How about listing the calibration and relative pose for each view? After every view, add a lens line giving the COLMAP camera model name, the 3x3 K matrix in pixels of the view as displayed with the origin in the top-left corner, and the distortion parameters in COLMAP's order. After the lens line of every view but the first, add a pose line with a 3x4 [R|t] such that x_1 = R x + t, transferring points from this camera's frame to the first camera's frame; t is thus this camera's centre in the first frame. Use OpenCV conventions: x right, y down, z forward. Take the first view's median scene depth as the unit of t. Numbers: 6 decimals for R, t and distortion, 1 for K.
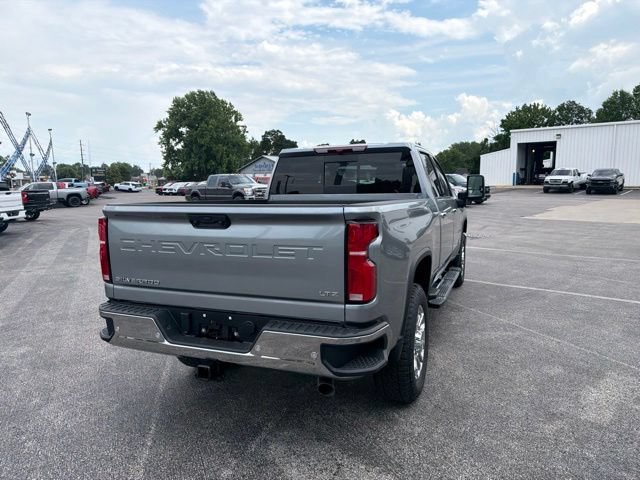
lens RADIAL K [[448.9, 0, 318.9], [0, 448.9, 243.0], [0, 0, 1]] dist [0.064840, -0.098510]
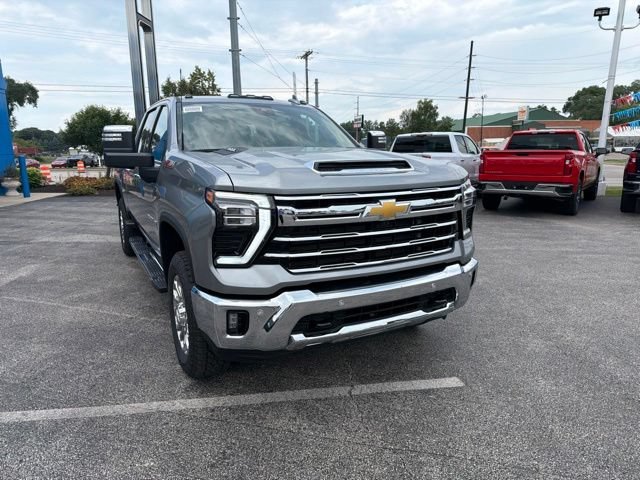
lens RADIAL K [[453.0, 0, 315.2], [0, 453.0, 241.1], [0, 0, 1]] dist [0.029575, -0.030015]
pose [[-0.648813, 0.167300, -0.742329, 0.082670], [-0.080819, 0.954864, 0.285837, -0.025069], [0.756644, 0.245450, -0.606007, 0.203042]]
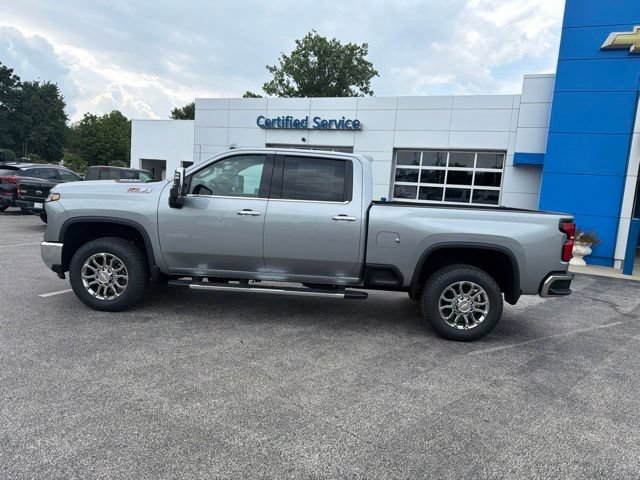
lens RADIAL K [[437.1, 0, 319.3], [0, 437.1, 242.7], [0, 0, 1]] dist [0.061660, -0.073613]
pose [[-0.325596, -0.126838, 0.936963, -0.106635], [0.050973, 0.987166, 0.151347, -0.017444], [-0.944134, 0.097038, -0.314952, 0.150184]]
